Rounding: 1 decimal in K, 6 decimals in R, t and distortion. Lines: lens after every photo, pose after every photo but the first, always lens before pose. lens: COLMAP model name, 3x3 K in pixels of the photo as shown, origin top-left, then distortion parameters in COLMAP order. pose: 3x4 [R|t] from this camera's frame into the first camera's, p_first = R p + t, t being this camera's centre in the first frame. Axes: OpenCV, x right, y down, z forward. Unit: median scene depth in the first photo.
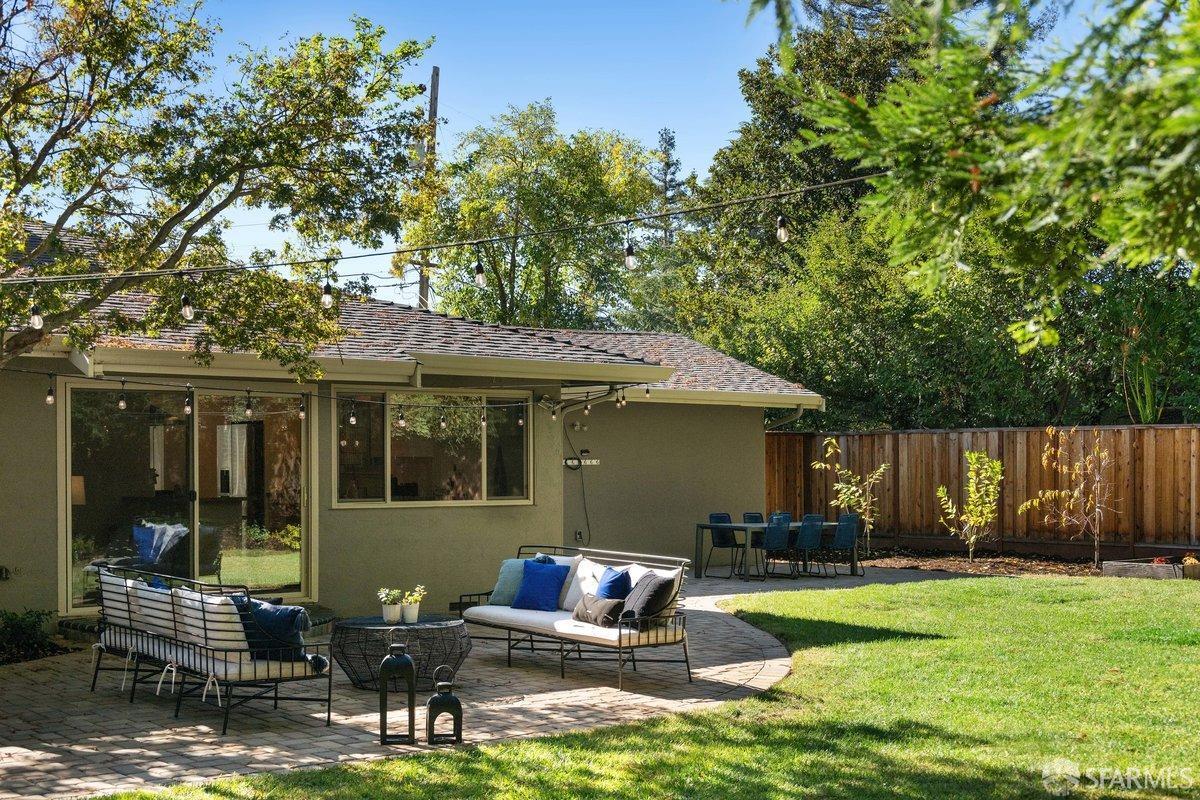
lens RADIAL K [[1570.2, 0, 590.2], [0, 1570.2, 475.9], [0, 0, 1]] dist [-0.018223, 0.000000]
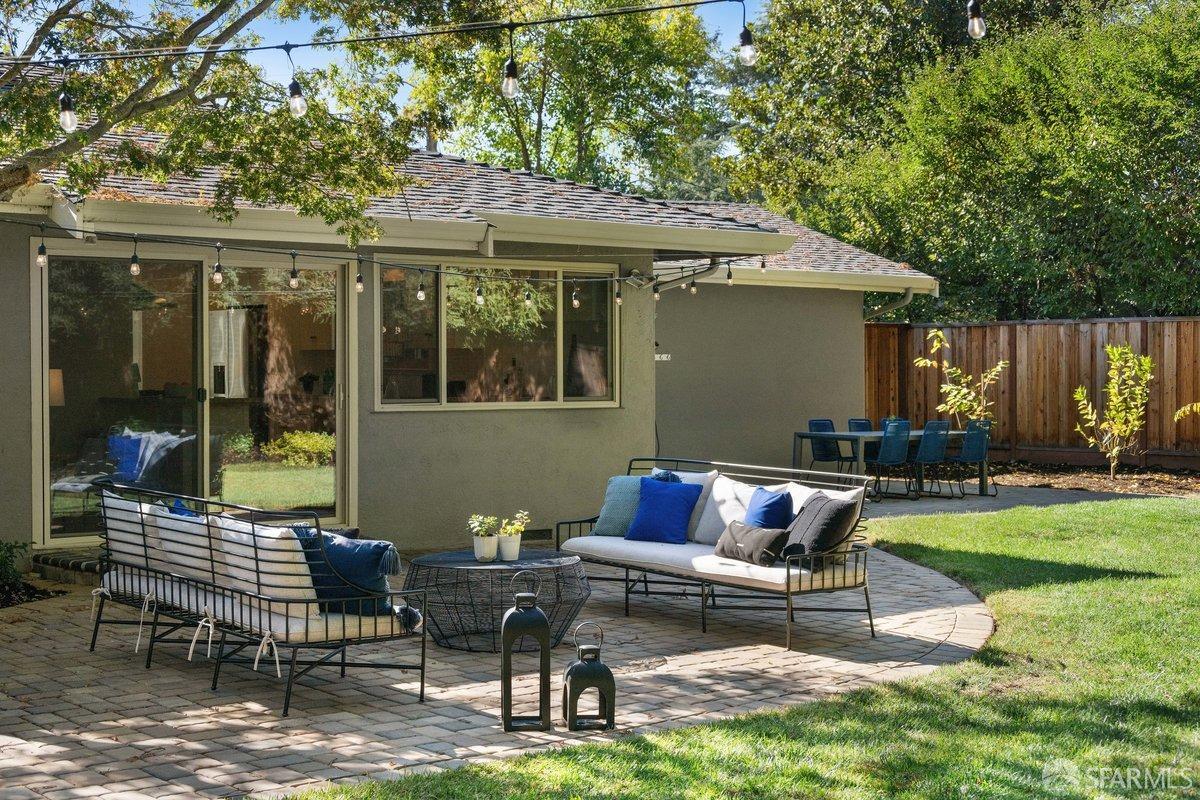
lens RADIAL K [[1791.8, 0, 600.1], [0, 1791.8, 391.9], [0, 0, 1]] dist [-0.018582, 0.000000]
pose [[0.999994, 0.001067, 0.003298, -0.064111], [-0.001089, 0.999976, 0.006892, 0.005520], [-0.003291, -0.006896, 0.999971, 0.118255]]
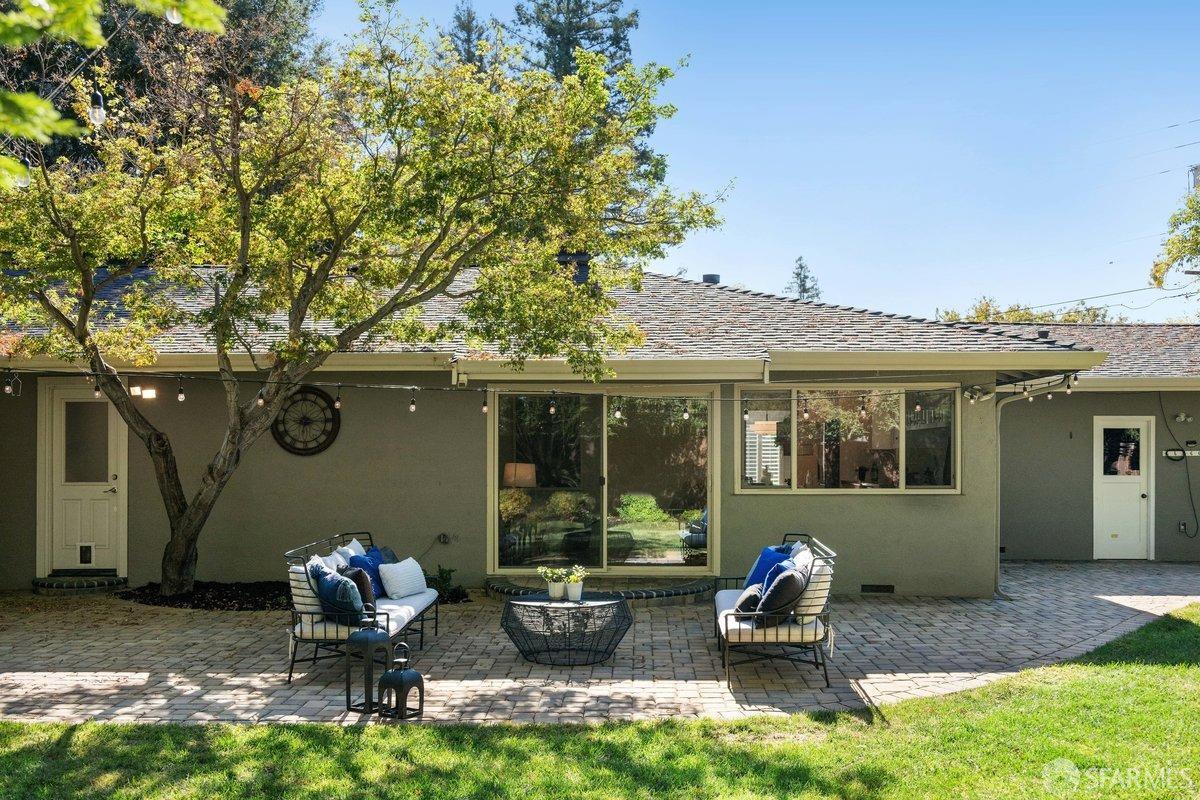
lens RADIAL K [[1188.0, 0, 595.1], [0, 1188.0, 407.6], [0, 0, 1]] dist [-0.010915, 0.000000]
pose [[0.767927, -0.028303, -0.639912, 0.361014], [-0.004091, 0.998786, -0.049084, 0.001590], [0.640524, 0.040311, 0.766879, 0.328514]]
